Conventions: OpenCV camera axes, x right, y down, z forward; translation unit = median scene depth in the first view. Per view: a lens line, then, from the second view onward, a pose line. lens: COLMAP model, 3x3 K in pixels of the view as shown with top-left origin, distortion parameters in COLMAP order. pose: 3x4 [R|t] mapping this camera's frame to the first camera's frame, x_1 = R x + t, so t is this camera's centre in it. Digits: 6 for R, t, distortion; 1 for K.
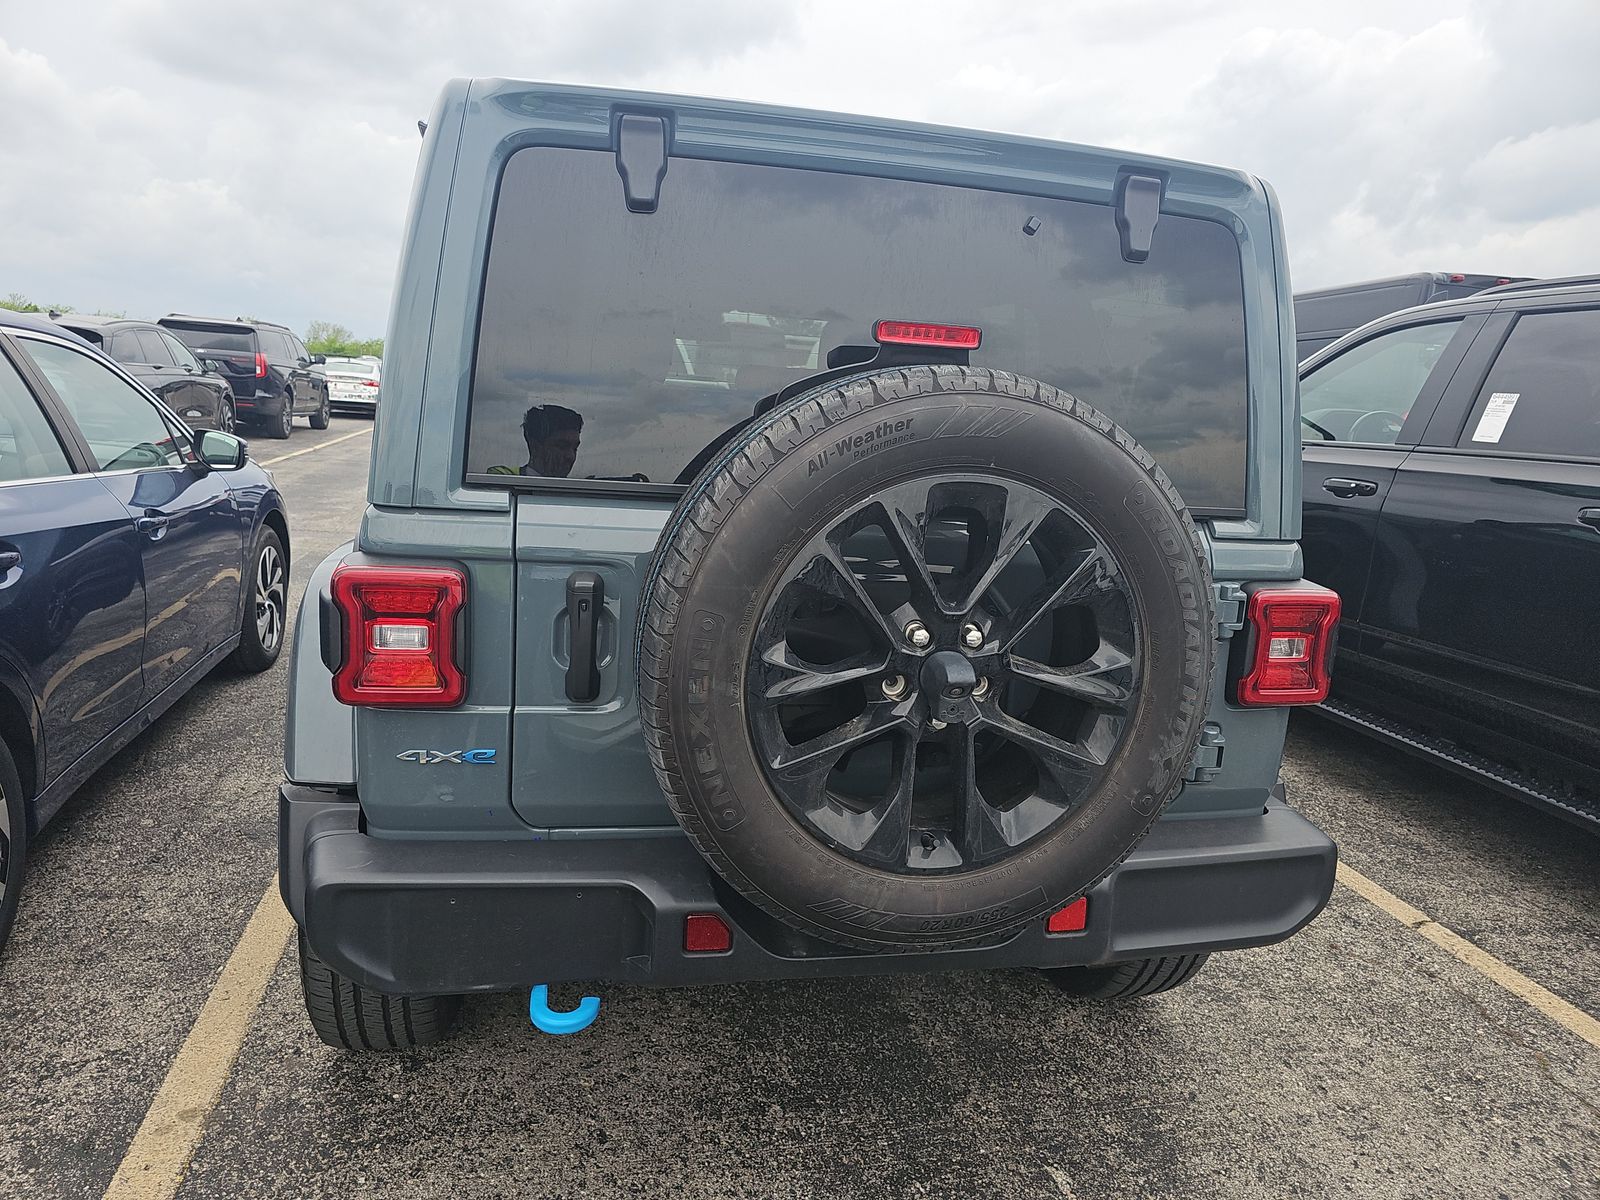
lens RADIAL K [[1042.5, 0, 800.0], [0, 1042.5, 600.0], [0, 0, 1]] dist [0.001916, 0.000611]
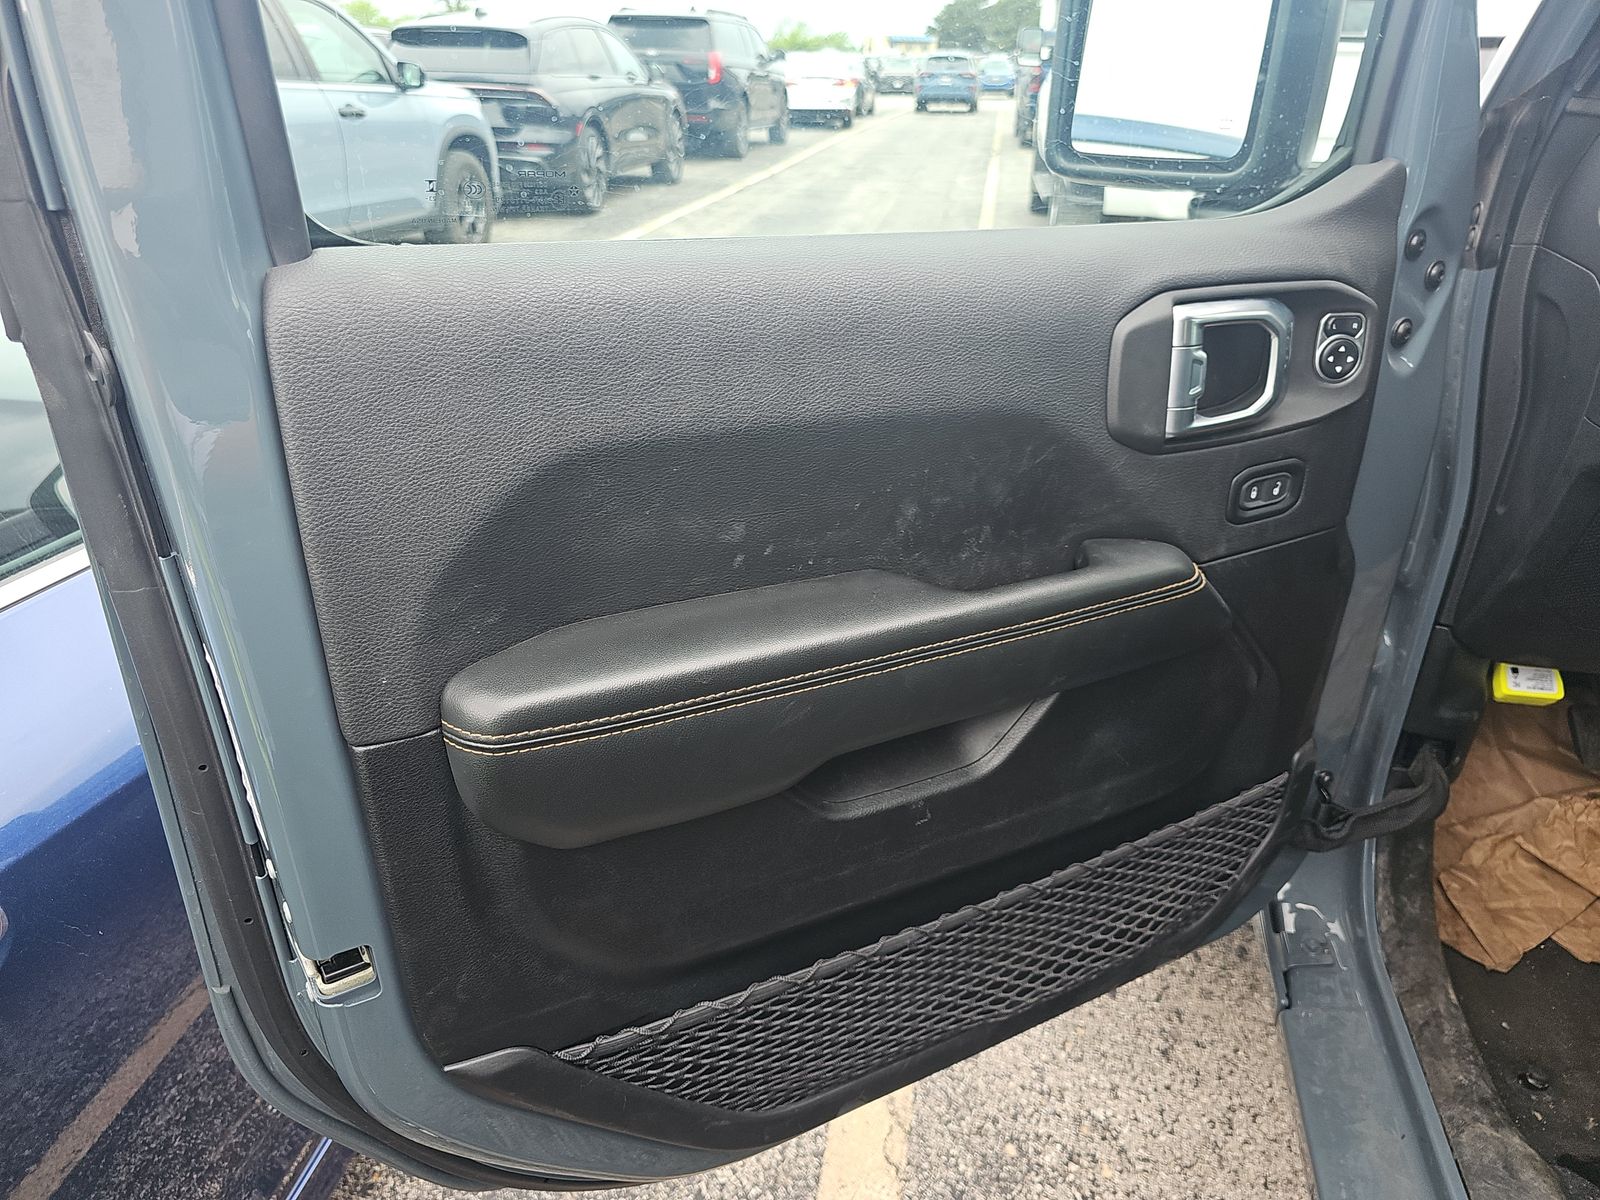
lens RADIAL K [[1042.5, 0, 800.0], [0, 1042.5, 600.0], [0, 0, 1]] dist [0.001916, 0.000611]
pose [[0.915929, 0.129619, -0.379832, -0.073745], [-0.024942, 0.962965, 0.268472, -0.036259], [0.400563, -0.236428, 0.885241, 0.169712]]
